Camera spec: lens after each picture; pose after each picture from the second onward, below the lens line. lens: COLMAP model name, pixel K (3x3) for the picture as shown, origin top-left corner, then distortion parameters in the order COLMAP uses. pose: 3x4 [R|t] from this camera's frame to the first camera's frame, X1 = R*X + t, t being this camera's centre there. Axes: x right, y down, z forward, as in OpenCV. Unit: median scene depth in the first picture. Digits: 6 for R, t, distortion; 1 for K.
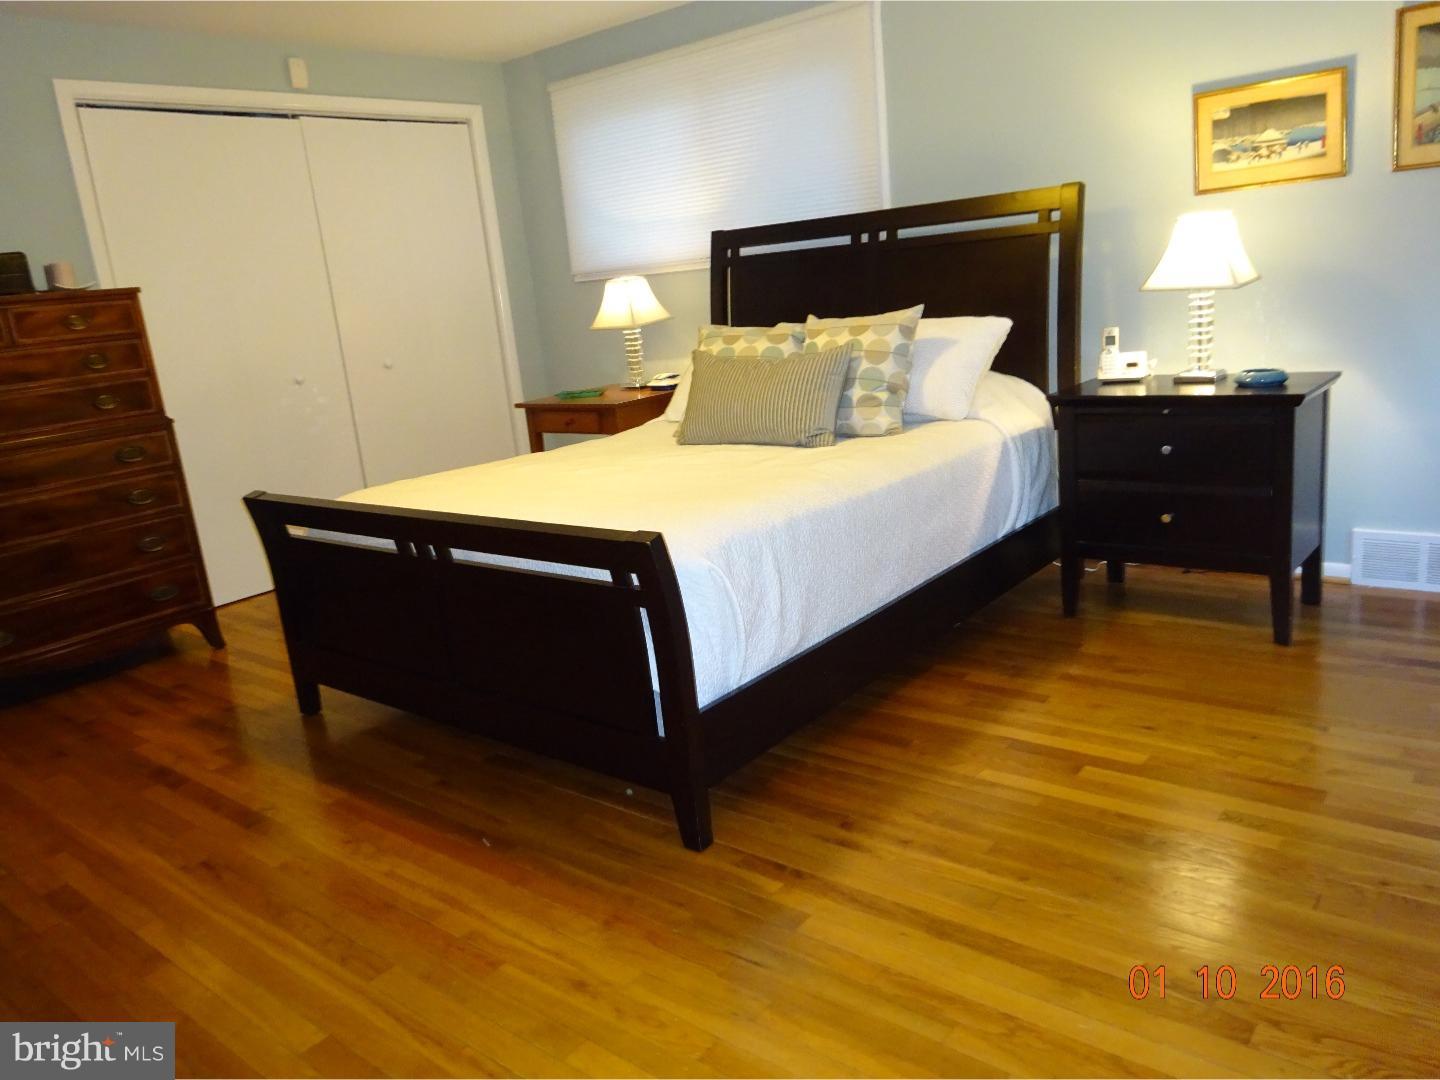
lens RADIAL K [[1045.3, 0, 724.3], [0, 1045.3, 534.4], [0, 0, 1]] dist [-0.003496, -0.011844]
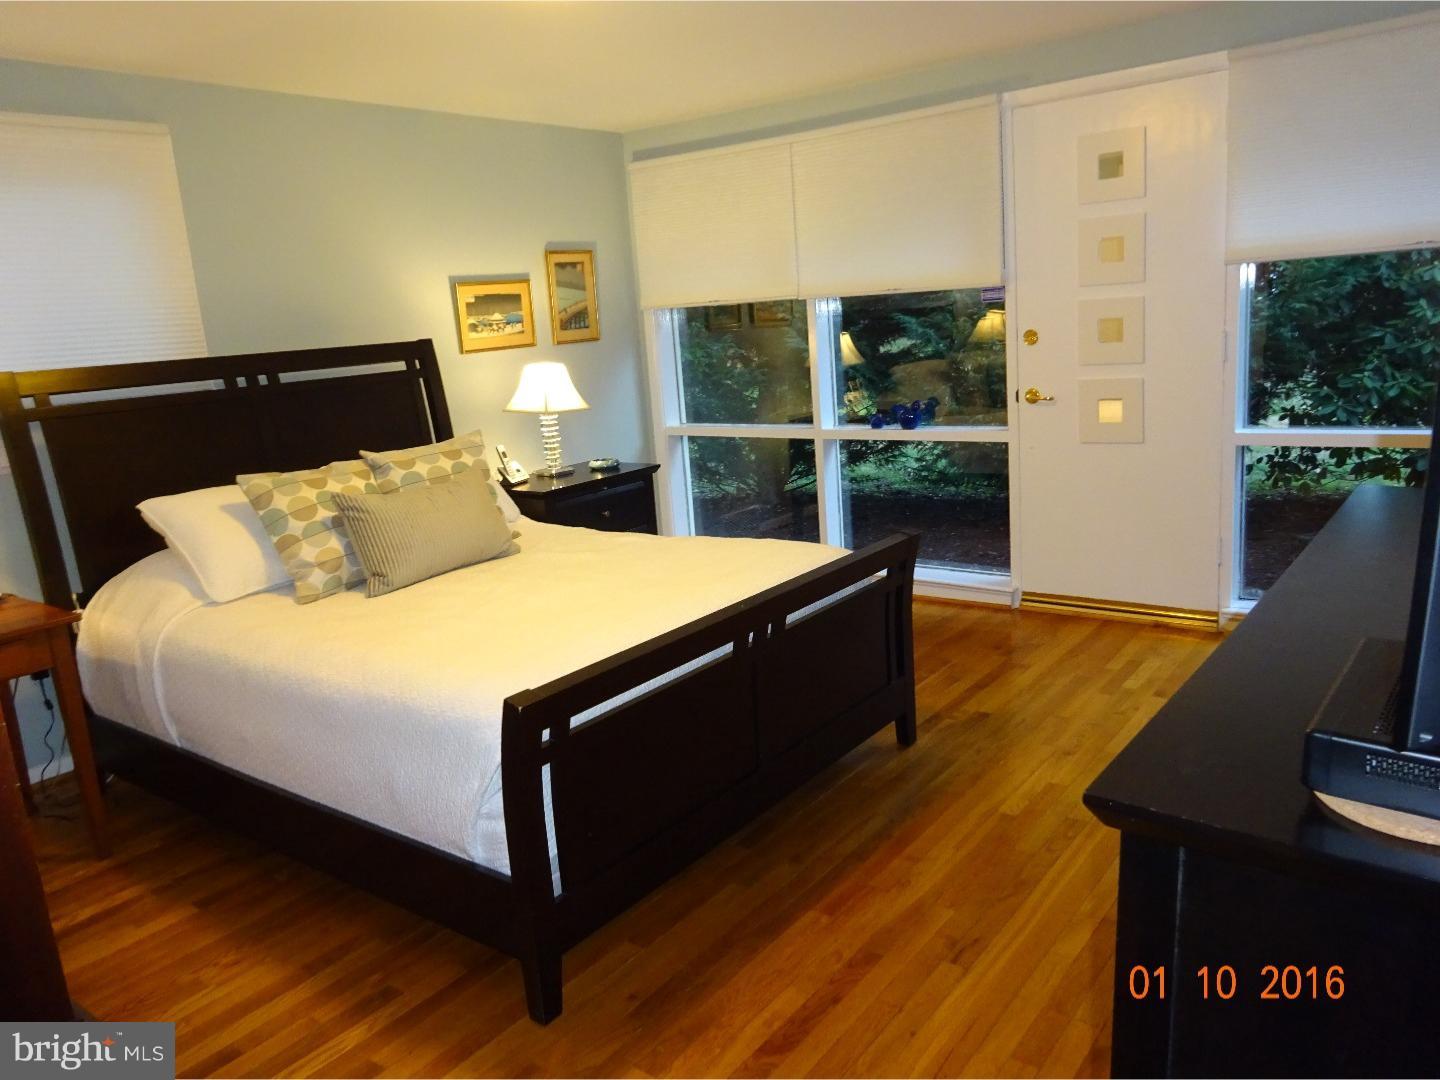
lens RADIAL K [[1045.3, 0, 724.3], [0, 1045.3, 534.4], [0, 0, 1]] dist [-0.003496, -0.011844]
pose [[-0.010966, -0.106389, 0.994264, -0.981911], [0.316468, 0.942843, 0.104377, -0.144105], [-0.948540, 0.315797, 0.023329, 0.753641]]
